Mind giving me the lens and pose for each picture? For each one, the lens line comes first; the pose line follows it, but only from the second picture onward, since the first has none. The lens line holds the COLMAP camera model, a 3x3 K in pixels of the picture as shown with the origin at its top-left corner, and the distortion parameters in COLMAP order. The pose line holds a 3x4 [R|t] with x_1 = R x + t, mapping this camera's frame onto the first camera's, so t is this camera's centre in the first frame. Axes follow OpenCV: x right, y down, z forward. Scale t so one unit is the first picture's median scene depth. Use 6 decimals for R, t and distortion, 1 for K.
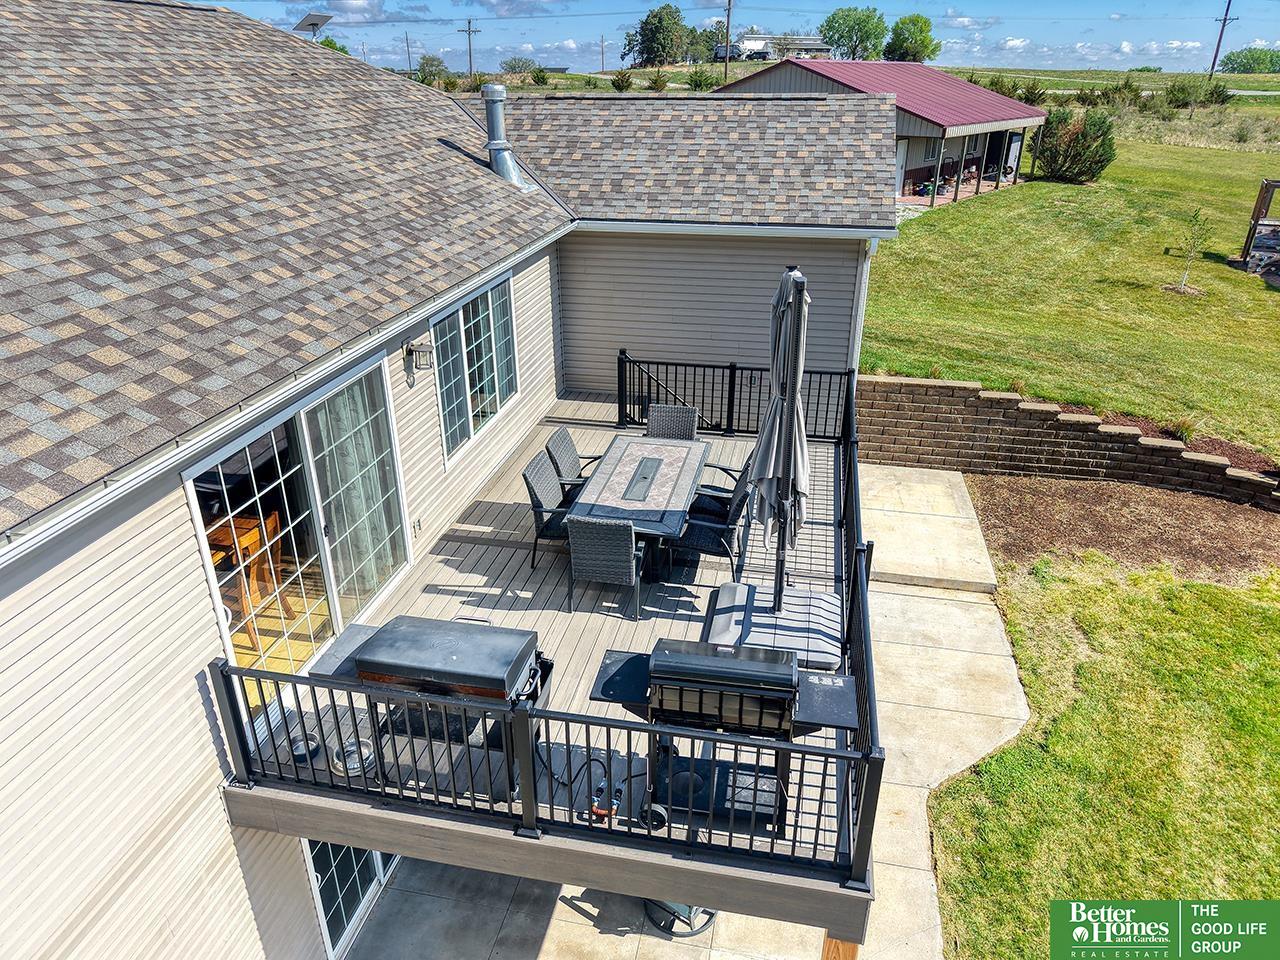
lens RADIAL K [[861.5, 0, 638.5], [0, 861.5, 480.5], [0, 0, 1]] dist [0.015910, -0.021985]
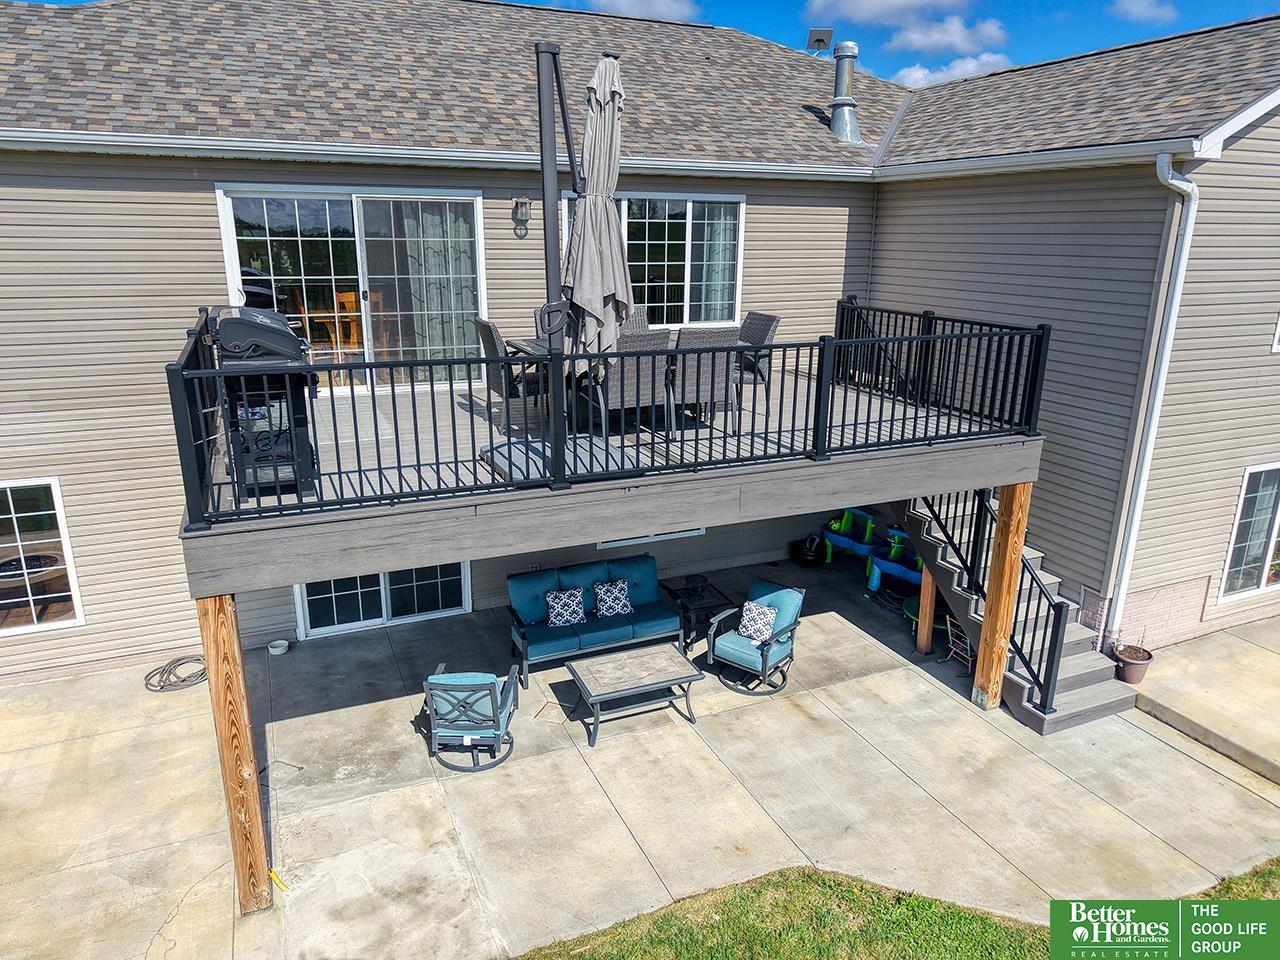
lens RADIAL K [[861.5, 0, 638.8], [0, 861.5, 480.0], [0, 0, 1]] dist [0.015910, -0.021985]
pose [[0.579034, 0.232543, -0.781437, 0.430137], [-0.356117, 0.934334, 0.014165, 0.067299], [0.733417, 0.270081, 0.623824, 0.233187]]
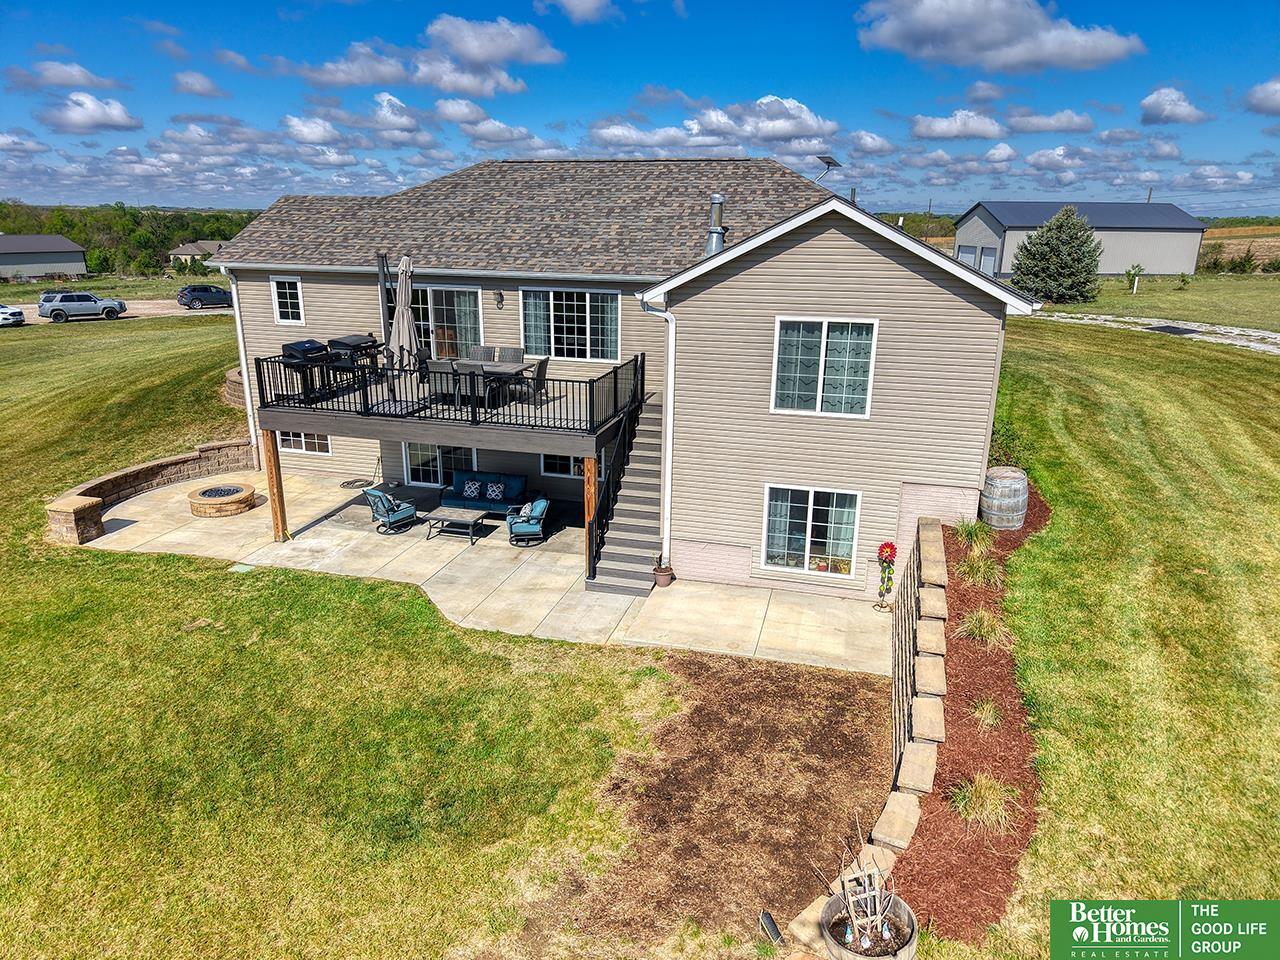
lens RADIAL K [[861.5, 0, 635.4], [0, 861.5, 479.7], [0, 0, 1]] dist [0.015910, -0.021985]
pose [[-0.065015, 0.290955, -0.954525, 1.101985], [-0.434108, 0.853046, 0.289590, -0.287387], [0.898512, 0.433195, 0.070845, 0.698588]]
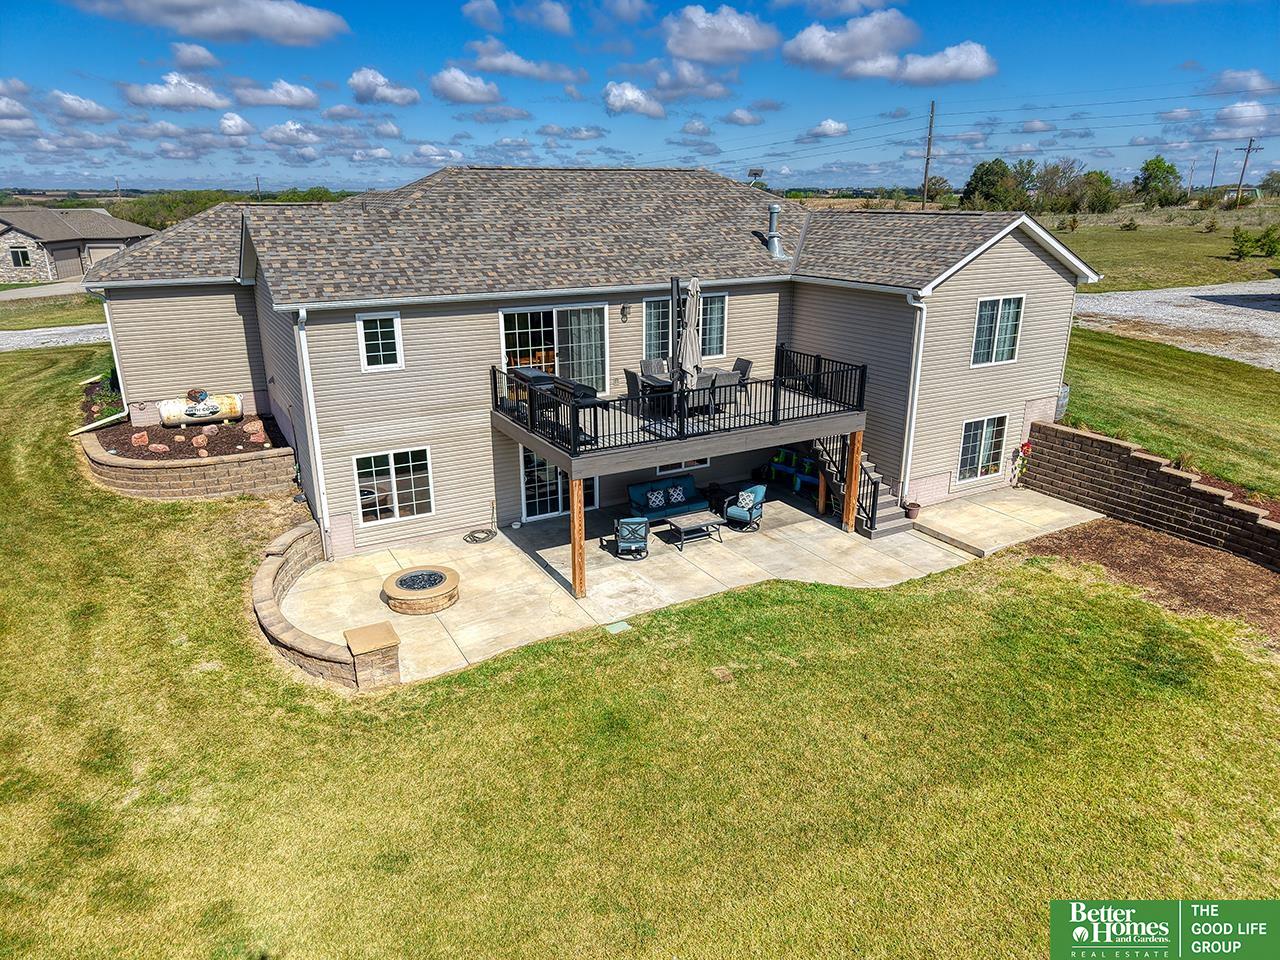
lens RADIAL K [[861.5, 0, 634.1], [0, 861.5, 483.9], [0, 0, 1]] dist [0.015910, -0.021985]
pose [[0.650593, 0.238889, -0.720875, 0.833852], [-0.318879, 0.947434, 0.026178, 0.131148], [0.689235, 0.212840, 0.692571, -0.300741]]
